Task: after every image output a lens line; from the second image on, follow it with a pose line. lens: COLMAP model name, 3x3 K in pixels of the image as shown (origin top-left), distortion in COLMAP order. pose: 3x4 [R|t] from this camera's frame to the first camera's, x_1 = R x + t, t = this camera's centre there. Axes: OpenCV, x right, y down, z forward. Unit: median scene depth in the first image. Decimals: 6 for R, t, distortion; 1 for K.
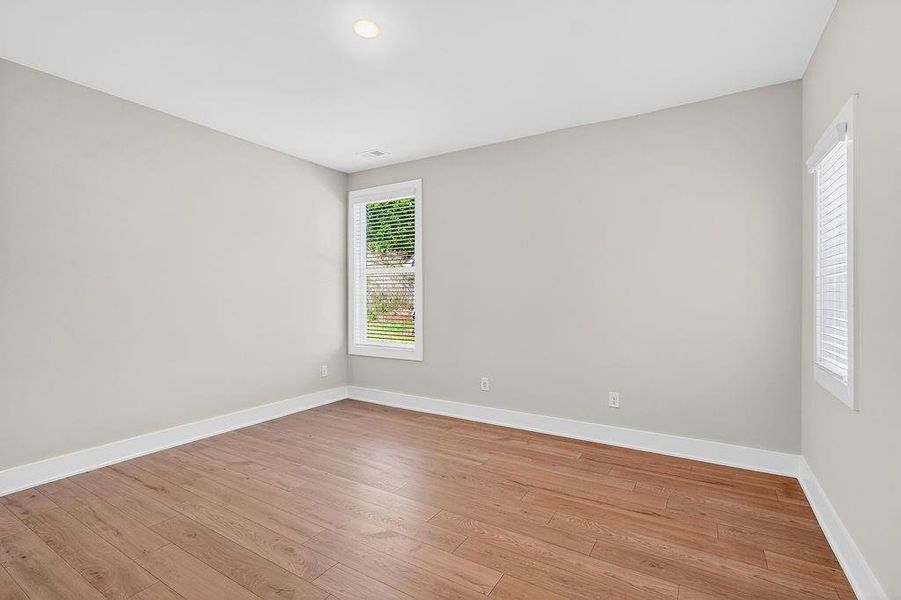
lens RADIAL K [[420.0, 0, 451.3], [0, 420.0, 304.8], [0, 0, 1]] dist [0.000538, -0.000472]
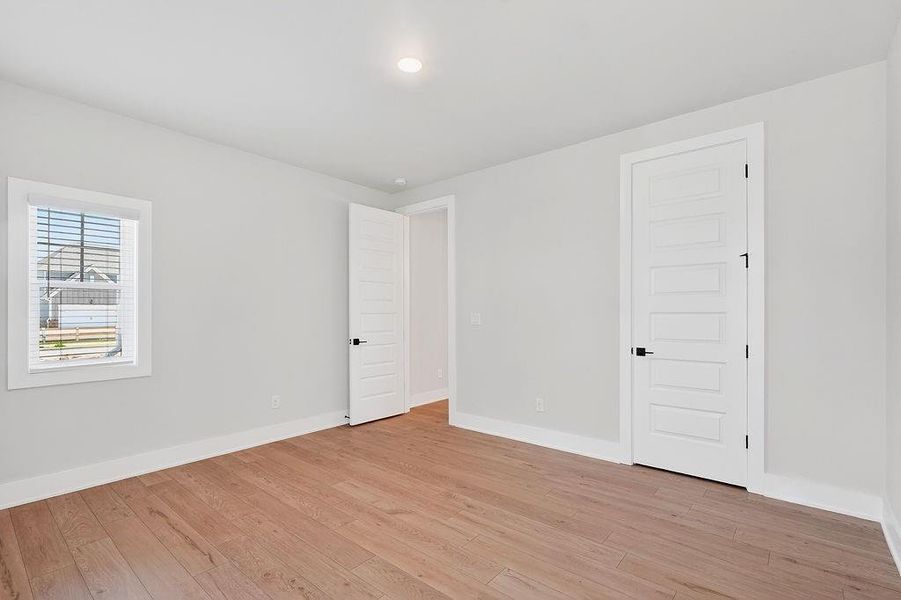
lens RADIAL K [[420.0, 0, 451.3], [0, 420.0, 304.8], [0, 0, 1]] dist [0.000538, -0.000472]
pose [[-0.987885, 0.005527, 0.155091, -0.479020], [0.006884, 0.999943, 0.008215, -0.046959], [-0.155036, 0.009183, -0.987866, 2.056108]]
